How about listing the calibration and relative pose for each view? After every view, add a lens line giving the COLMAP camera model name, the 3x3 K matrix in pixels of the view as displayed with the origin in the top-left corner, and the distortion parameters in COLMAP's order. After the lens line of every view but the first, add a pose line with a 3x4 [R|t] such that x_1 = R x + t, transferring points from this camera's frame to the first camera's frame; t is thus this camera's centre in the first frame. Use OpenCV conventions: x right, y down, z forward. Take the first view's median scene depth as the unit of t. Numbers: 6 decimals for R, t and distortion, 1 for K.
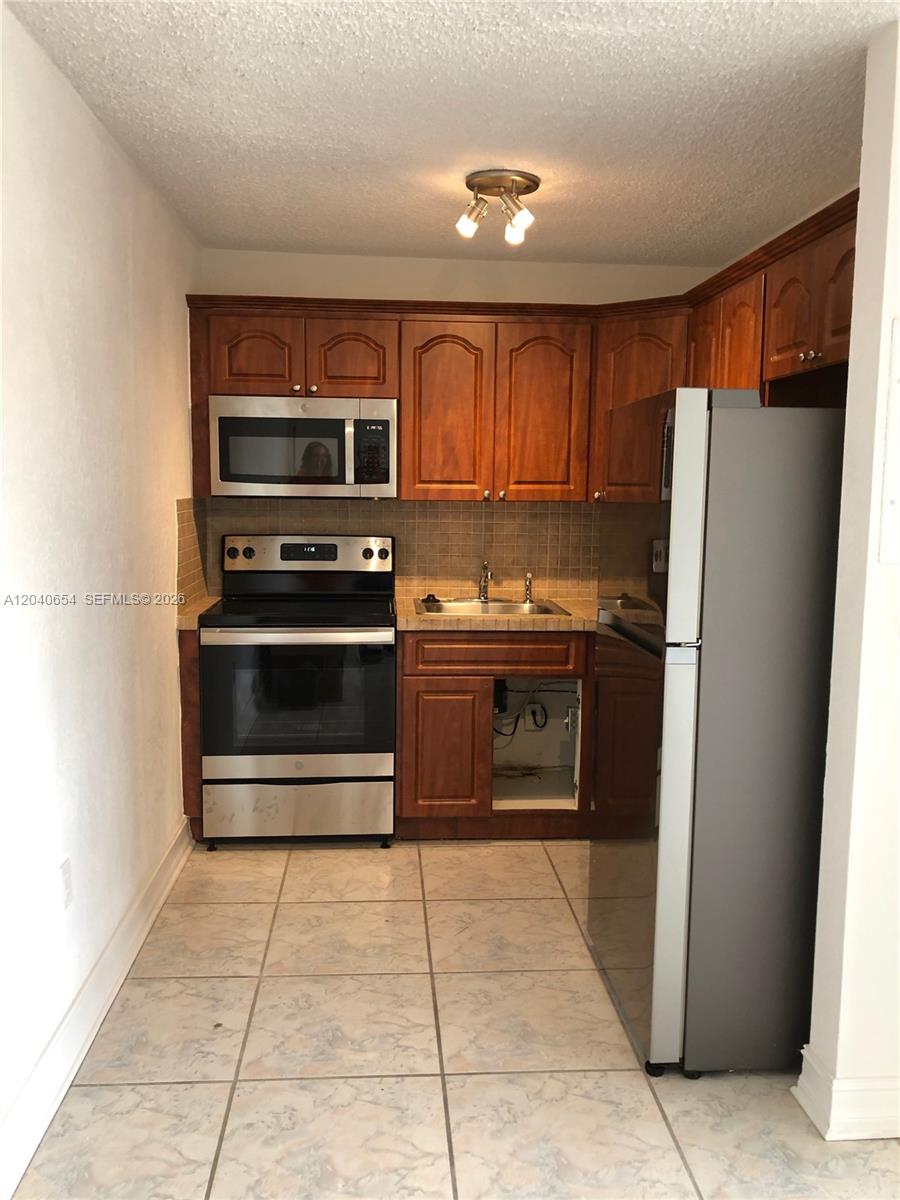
lens RADIAL K [[977.2, 0, 450.0], [0, 977.2, 600.0], [0, 0, 1]] dist [0.086779, -0.126203]
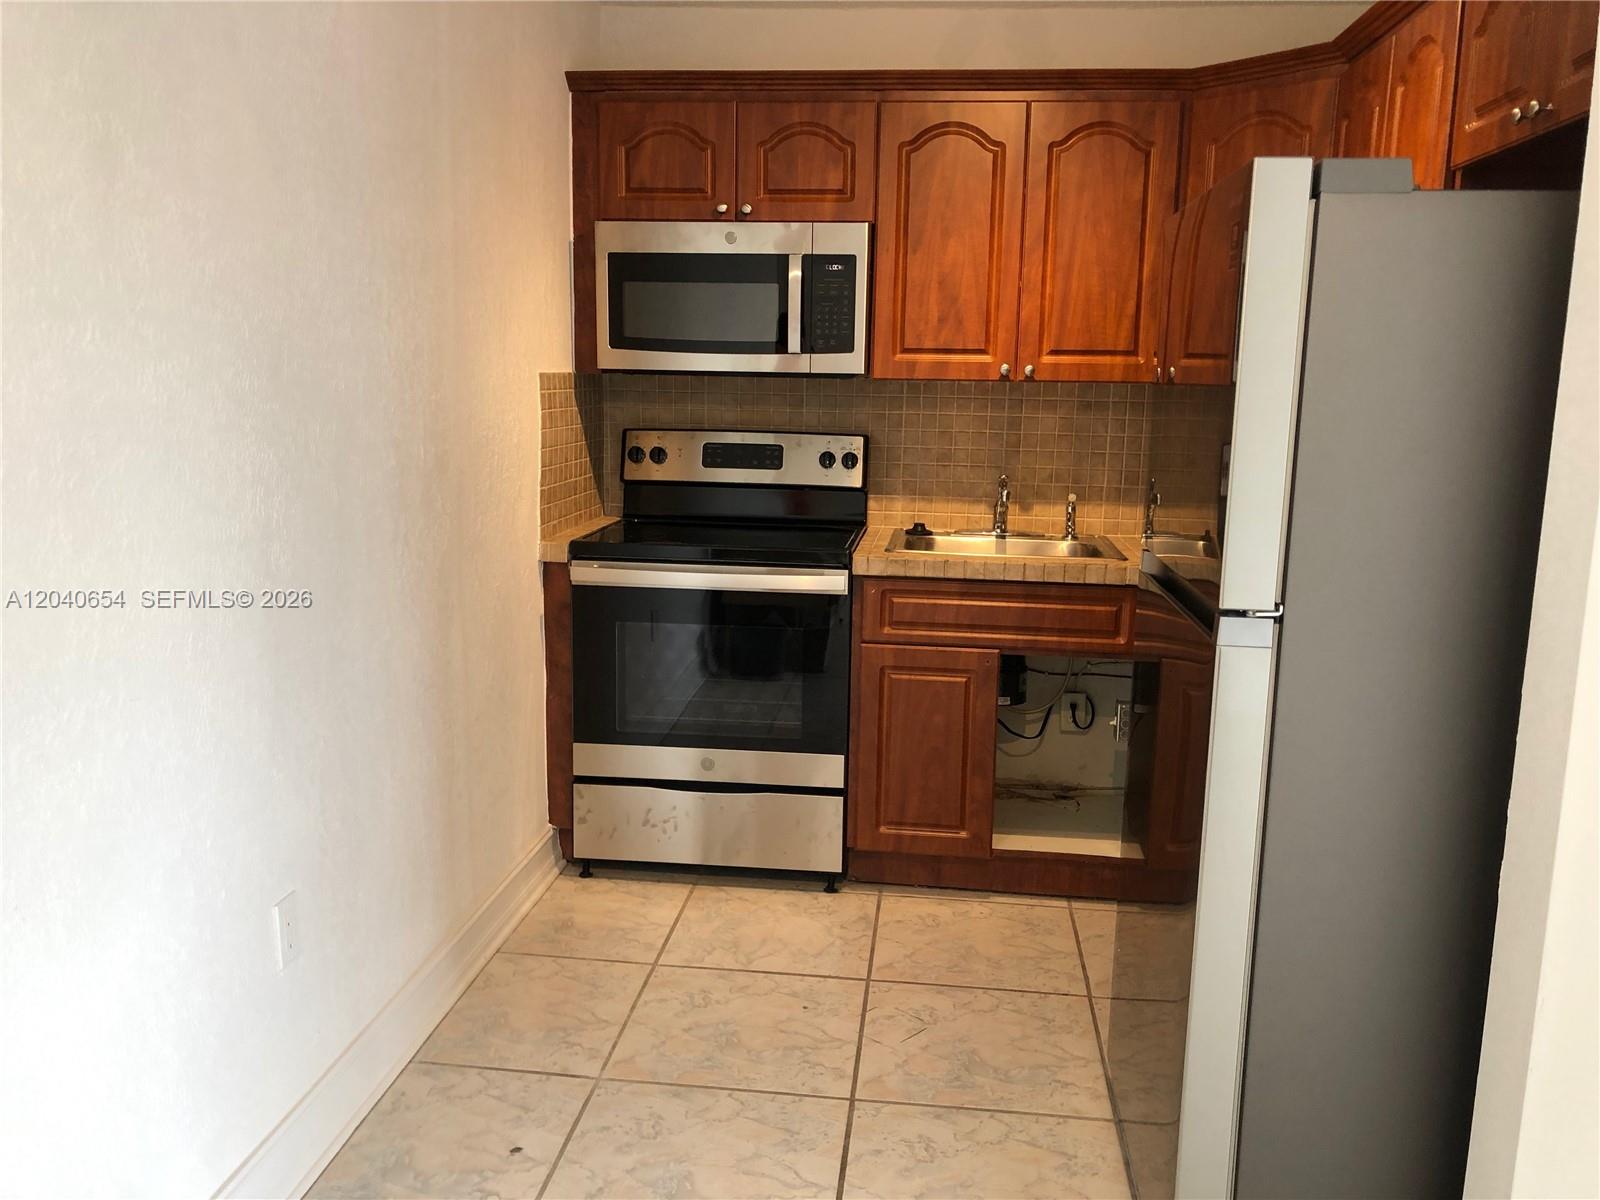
lens RADIAL K [[1303.0, 0, 800.0], [0, 1303.0, 600.0], [0, 0, 1]] dist [0.086779, -0.126203]
pose [[0.983244, 0.038545, -0.178174, 0.066604], [-0.029551, 0.998165, 0.052861, 0.002665], [0.179885, -0.046710, 0.982578, 0.114493]]
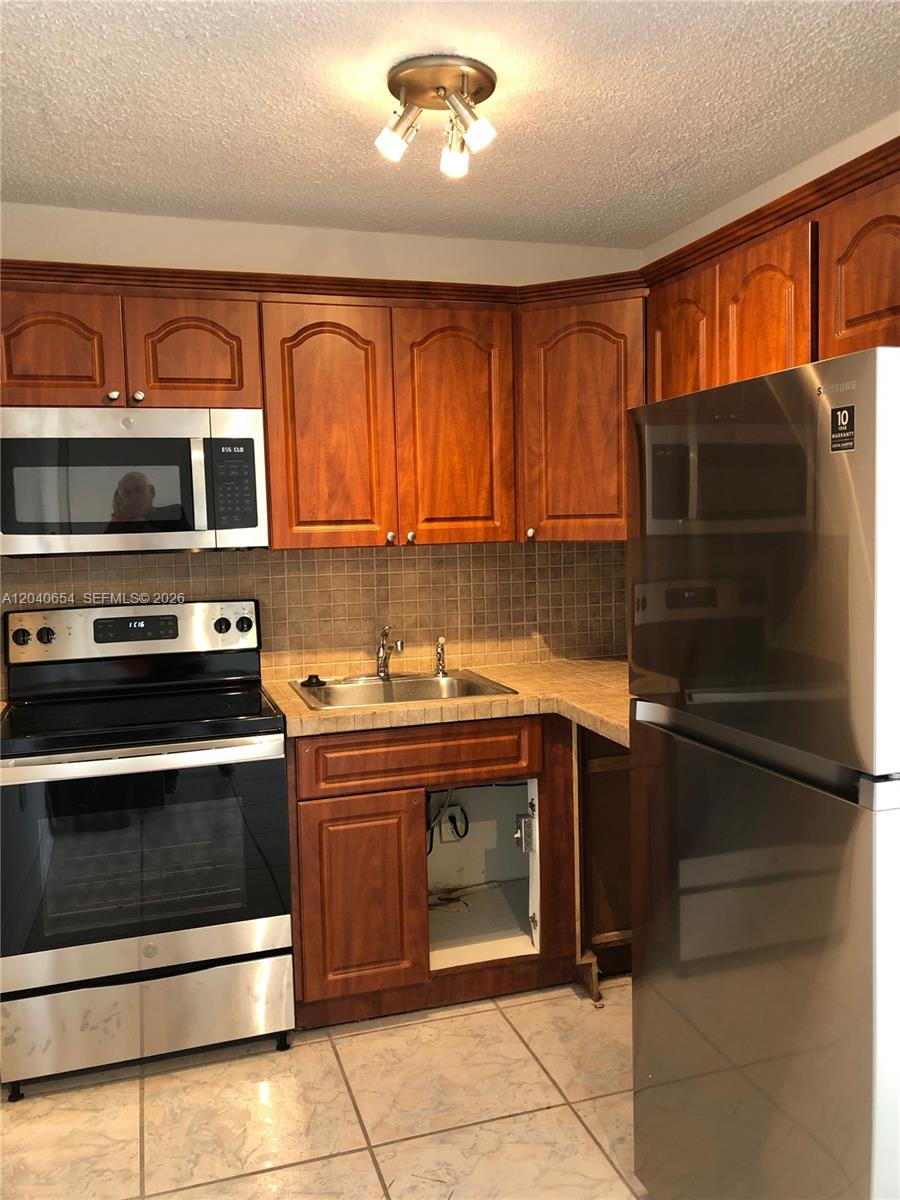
lens RADIAL K [[983.7, 0, 450.0], [0, 983.7, 600.0], [0, 0, 1]] dist [0.065843, -0.084705]
pose [[0.972029, -0.056237, 0.228030, -0.093340], [0.065003, 0.997400, -0.031111, -0.035273], [-0.225687, 0.045064, 0.973157, 0.274875]]
